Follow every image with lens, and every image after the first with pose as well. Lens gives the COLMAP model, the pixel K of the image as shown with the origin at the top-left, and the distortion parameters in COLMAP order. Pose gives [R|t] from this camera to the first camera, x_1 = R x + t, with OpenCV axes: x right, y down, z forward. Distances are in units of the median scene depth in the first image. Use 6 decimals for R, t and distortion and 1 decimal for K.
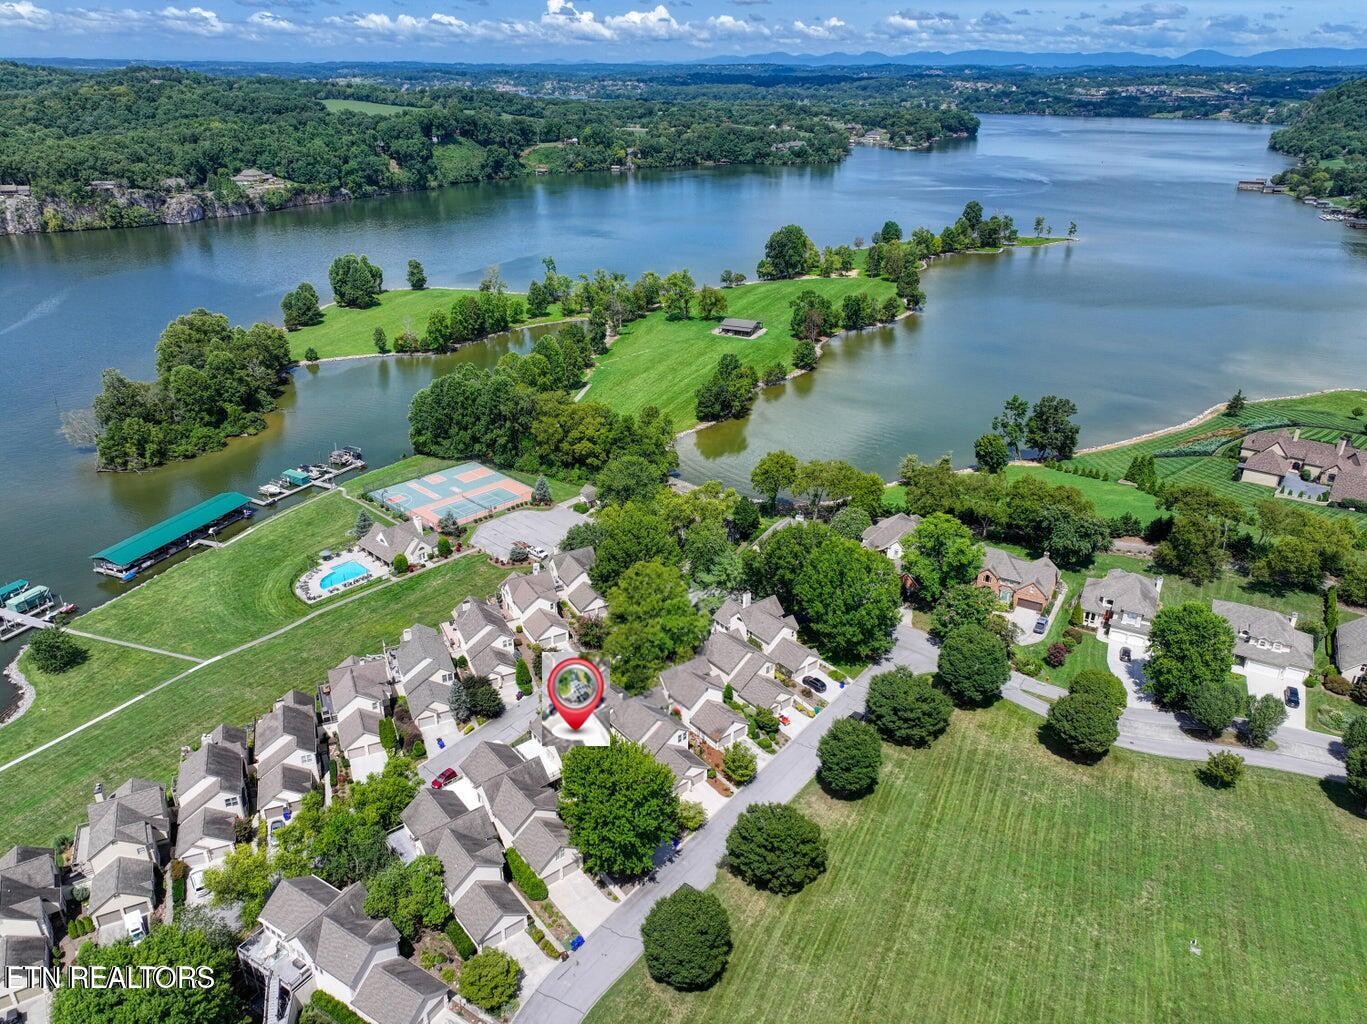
lens RADIAL K [[947.6, 0, 687.1], [0, 947.6, 511.1], [0, 0, 1]] dist [-0.009033, 0.018659]
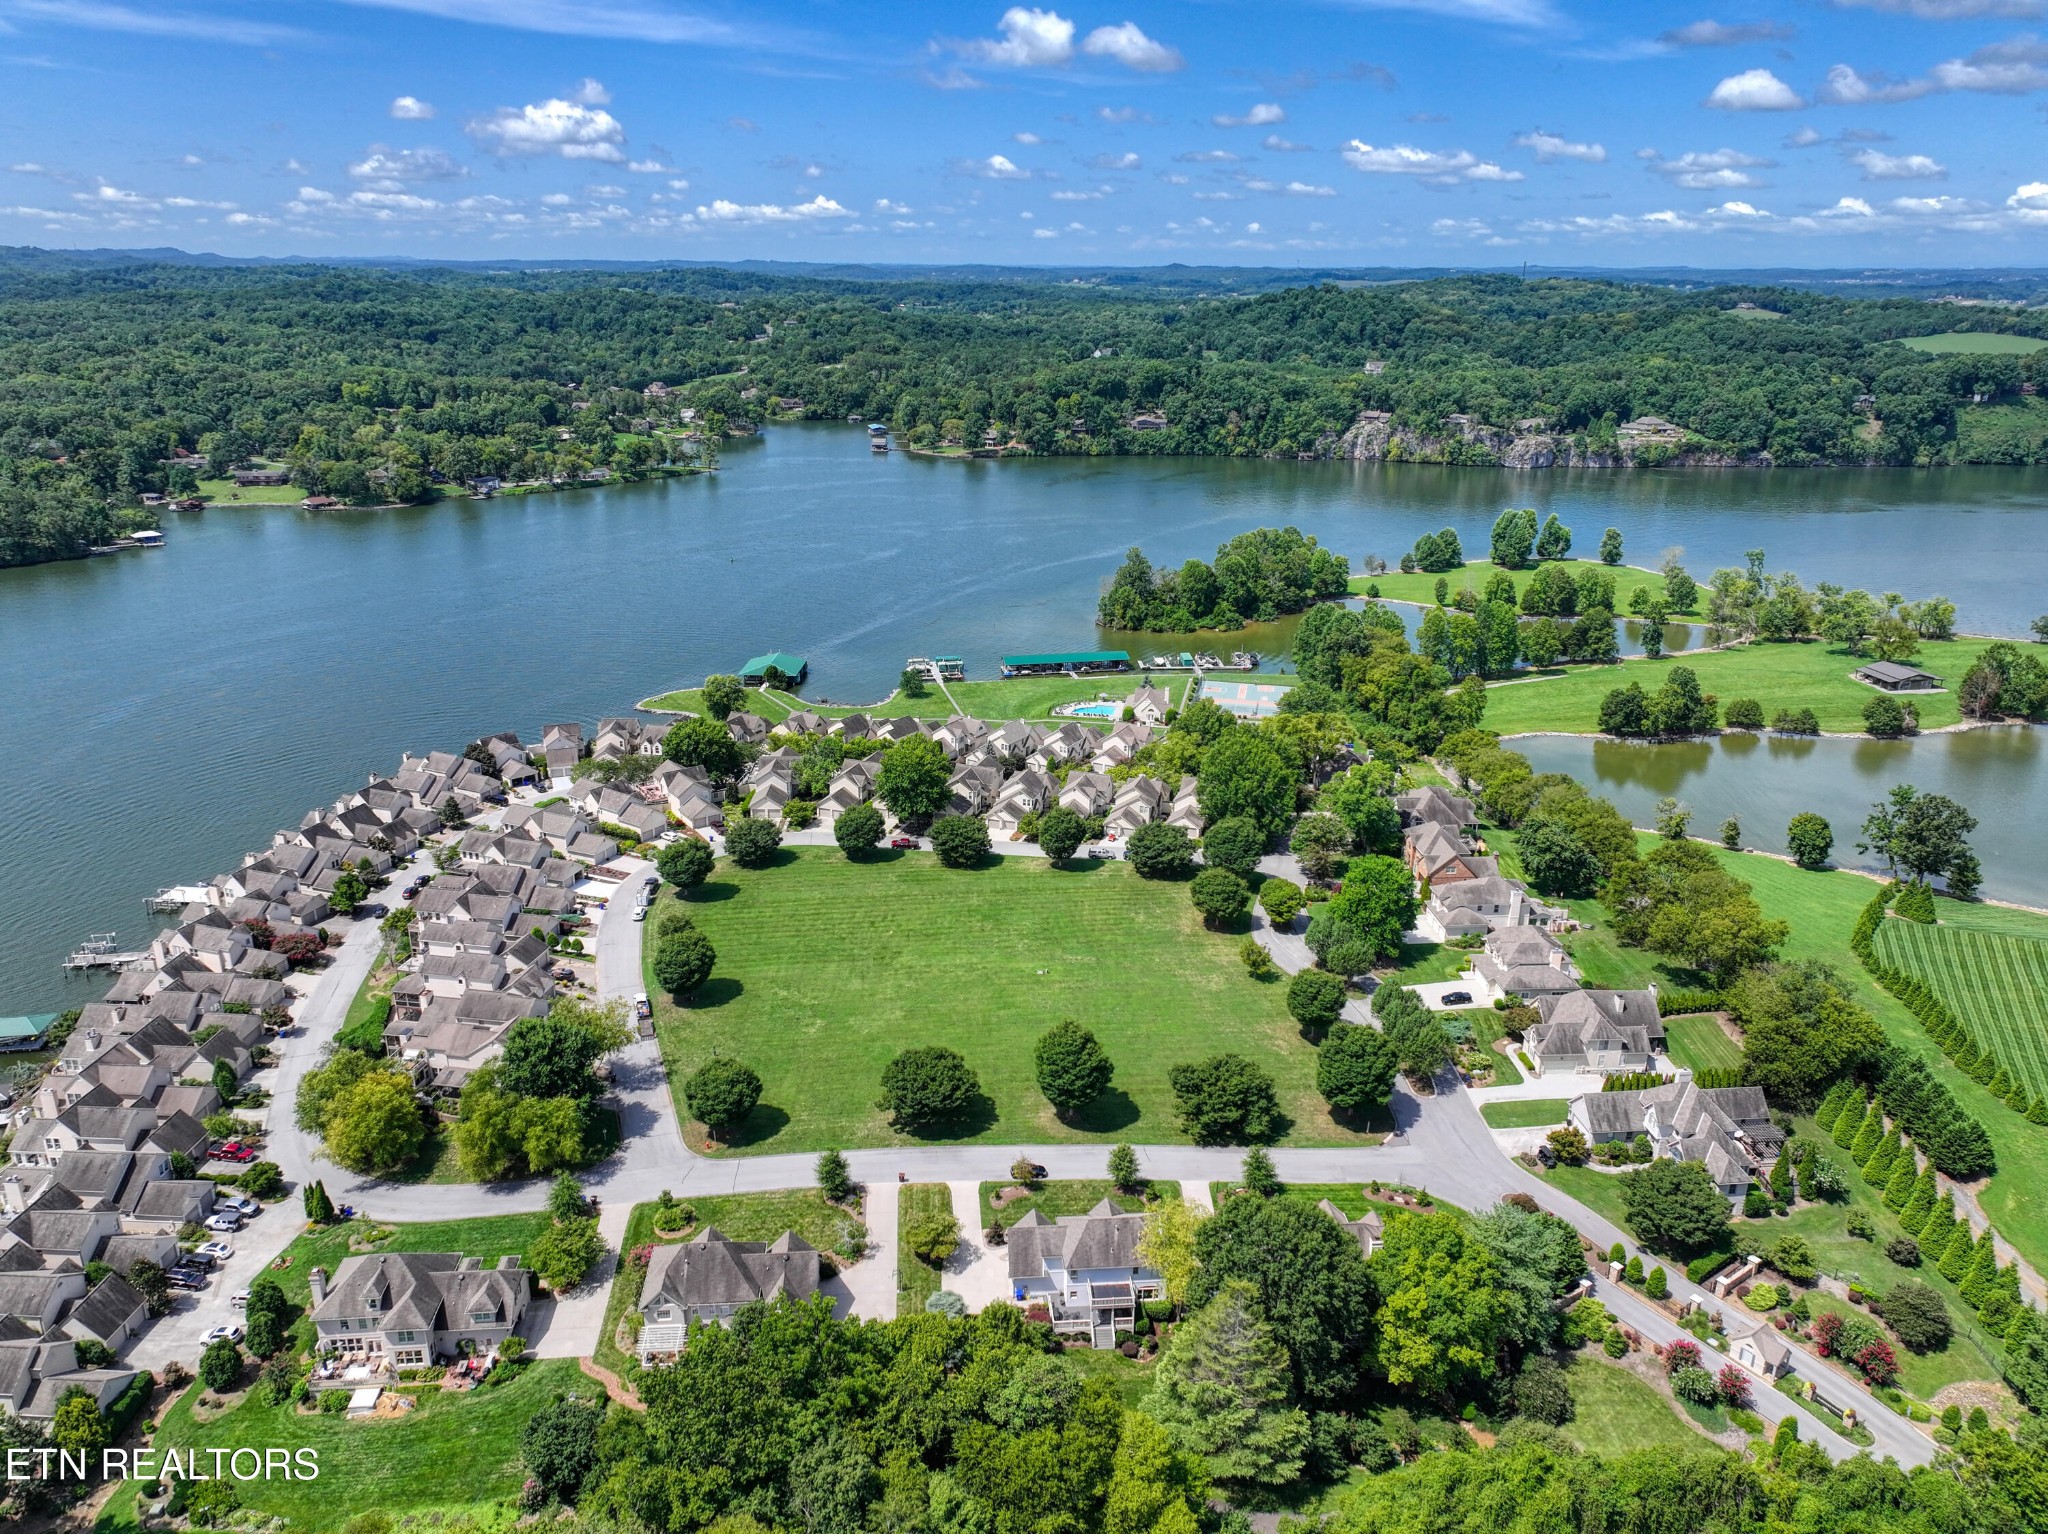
lens RADIAL K [[1419.7, 0, 1029.5], [0, 1419.7, 765.7], [0, 0, 1]] dist [-0.009033, 0.018659]
pose [[0.530077, 0.275247, -0.802033, 0.370223], [-0.359033, 0.929735, 0.081781, 0.004634], [0.768188, 0.244606, 0.591654, -0.049419]]
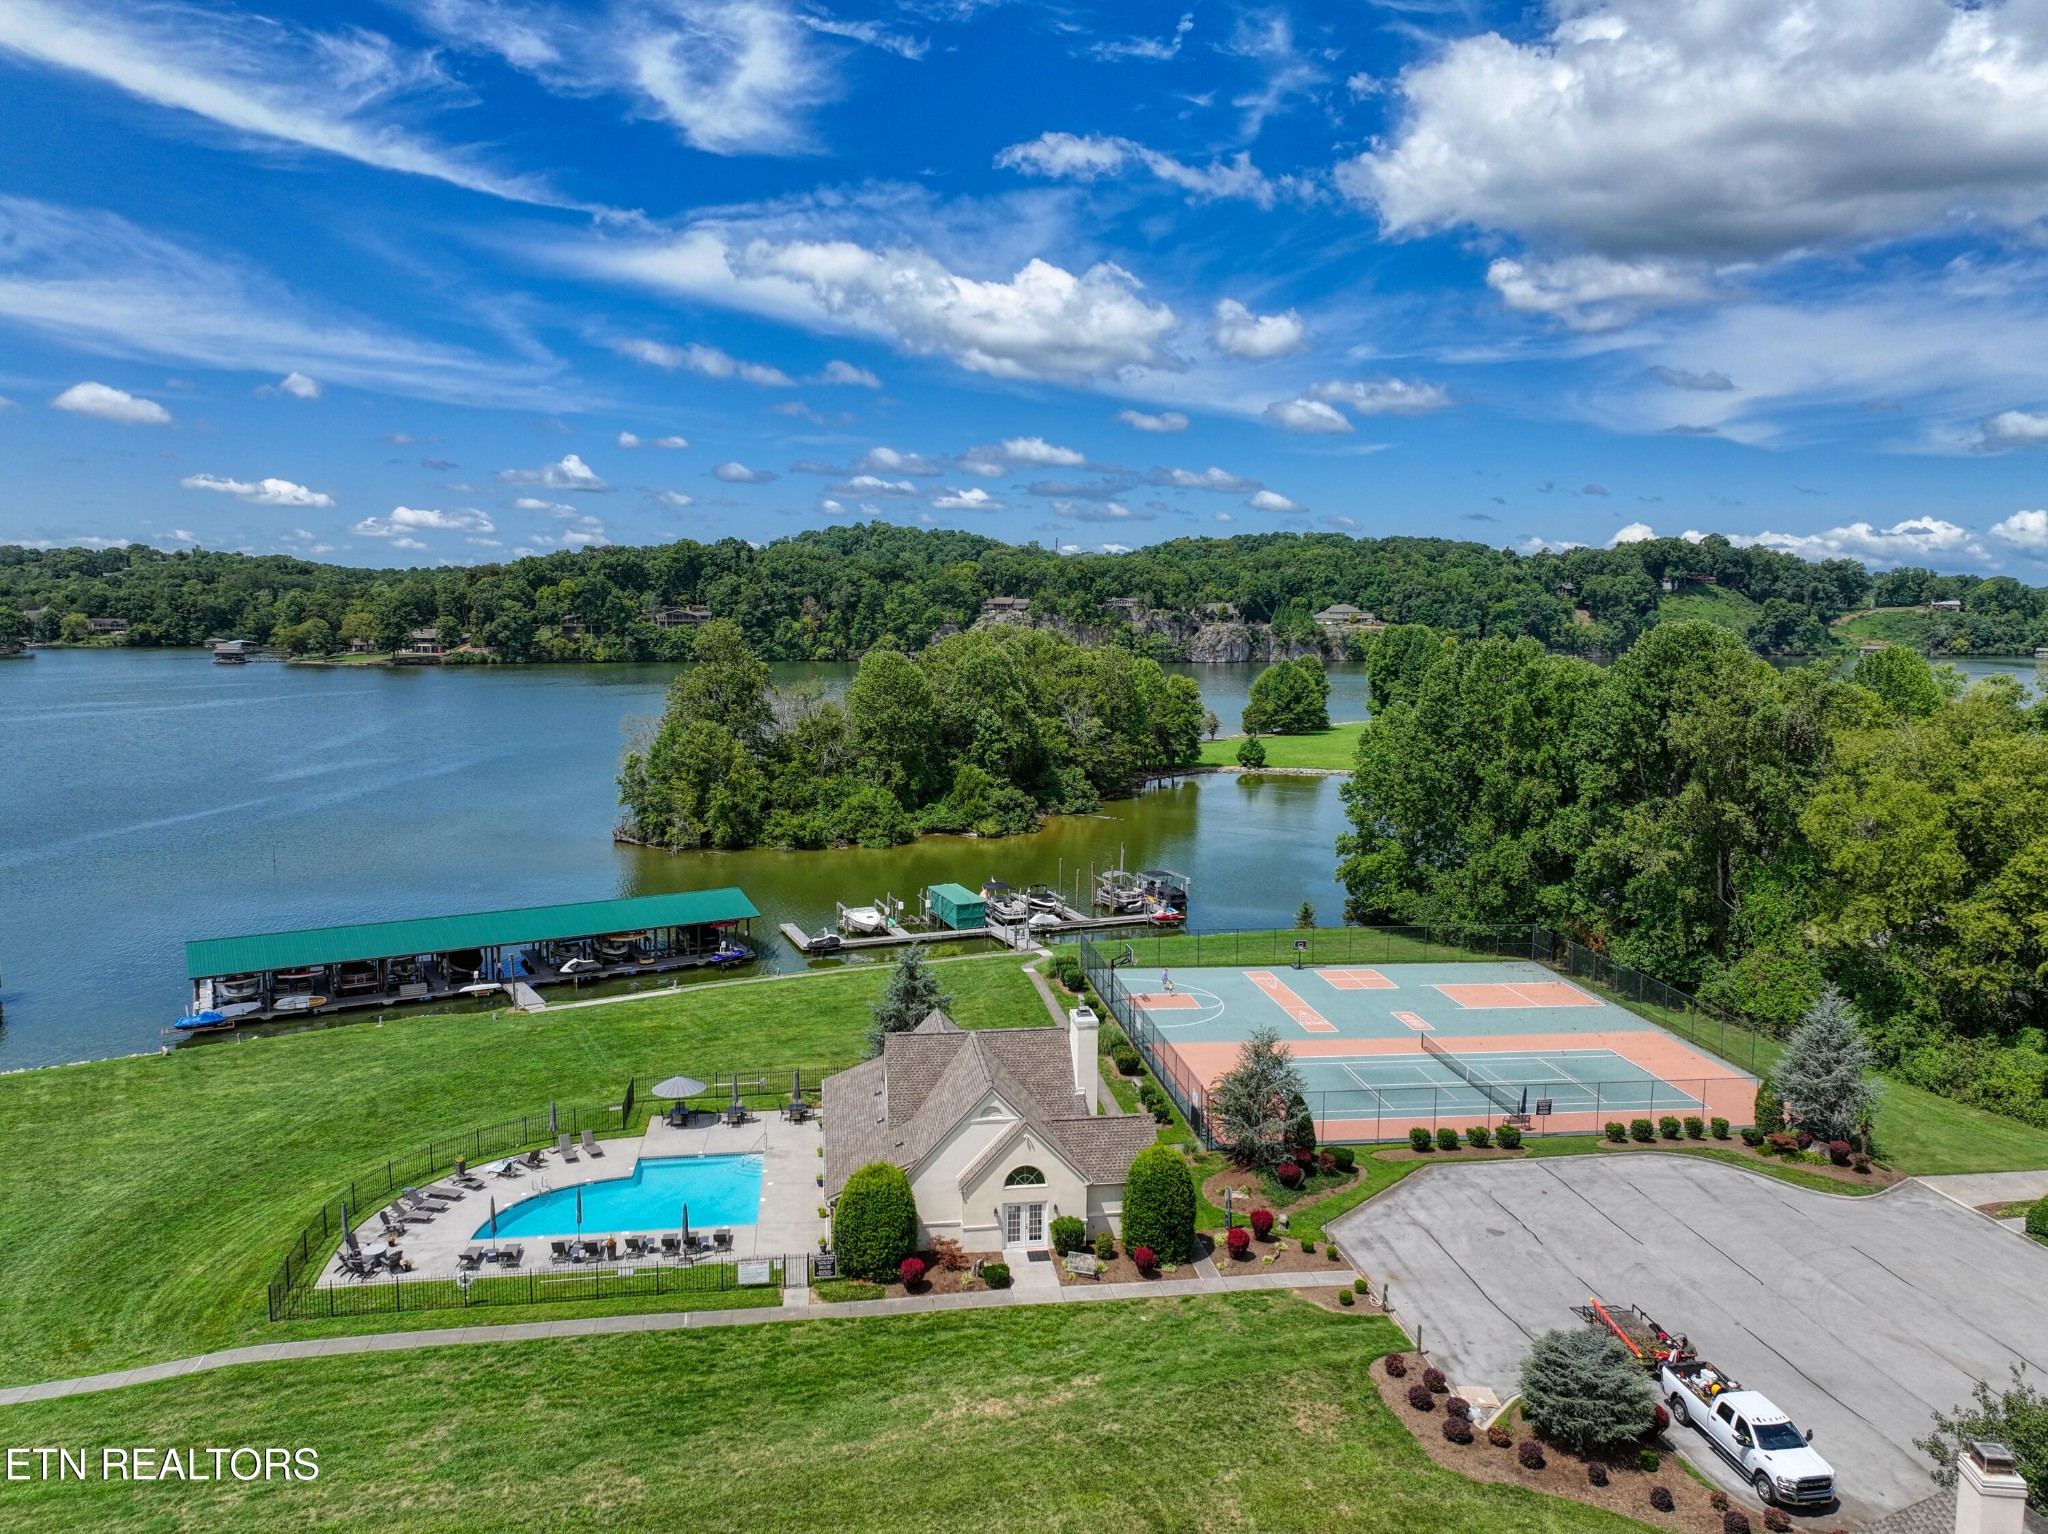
lens RADIAL K [[1419.7, 0, 1029.5], [0, 1419.7, 765.7], [0, 0, 1]] dist [-0.009033, 0.018659]
pose [[0.780548, 0.065922, -0.621610, -0.041694], [-0.262630, 0.936981, -0.230415, 0.009929], [0.567247, 0.343104, 0.748672, 0.268005]]
